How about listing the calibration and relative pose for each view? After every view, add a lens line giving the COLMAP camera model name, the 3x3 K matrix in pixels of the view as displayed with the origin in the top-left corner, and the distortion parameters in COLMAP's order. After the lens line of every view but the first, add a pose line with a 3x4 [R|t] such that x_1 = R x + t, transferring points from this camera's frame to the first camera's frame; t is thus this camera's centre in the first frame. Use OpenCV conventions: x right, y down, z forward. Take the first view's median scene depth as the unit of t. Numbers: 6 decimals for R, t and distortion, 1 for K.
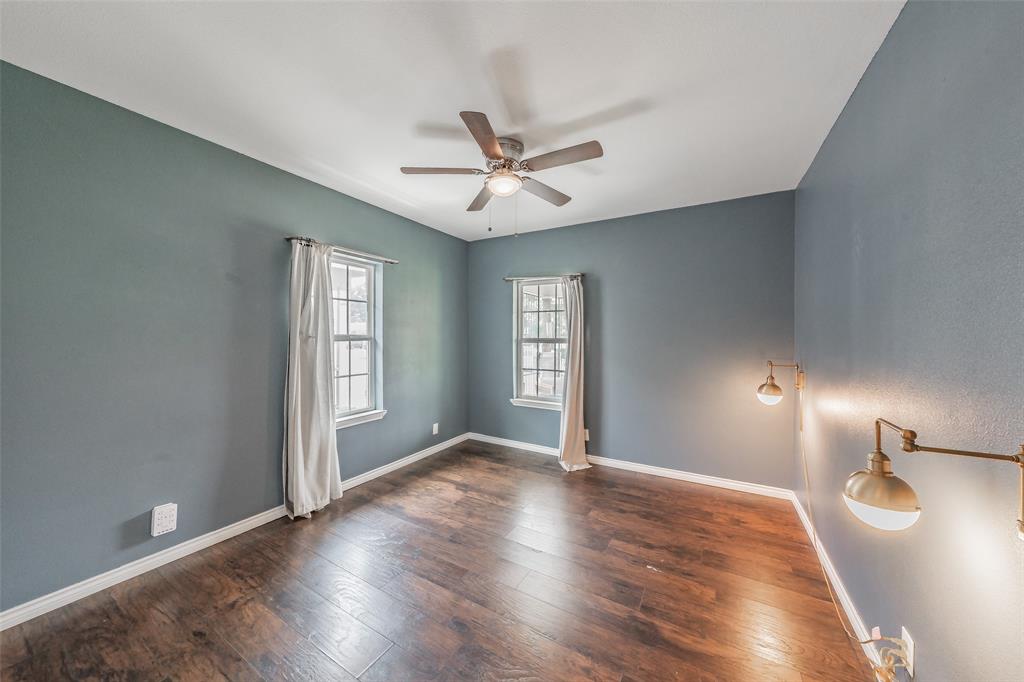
lens RADIAL K [[361.8, 0, 519.3], [0, 361.8, 340.5], [0, 0, 1]] dist [-0.000514, 0.000020]
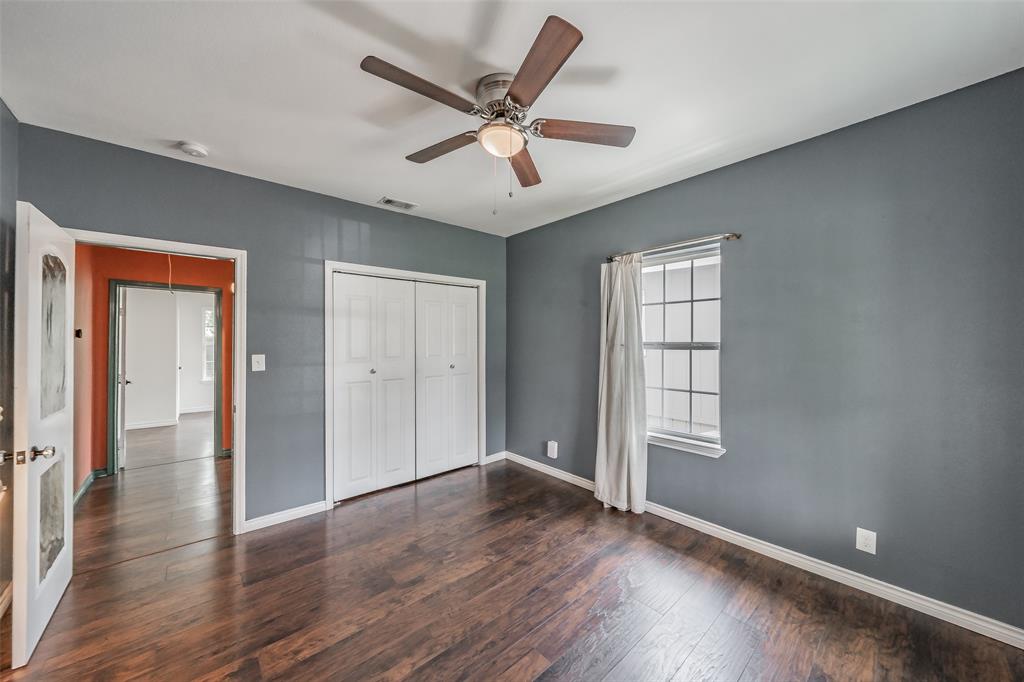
lens RADIAL K [[361.8, 0, 519.3], [0, 361.8, 340.5], [0, 0, 1]] dist [-0.000514, 0.000020]
pose [[-0.331070, -0.006844, -0.943581, 0.520369], [-0.010729, 0.999936, -0.003489, -0.014858], [0.943545, 0.008968, -0.331122, 1.035408]]
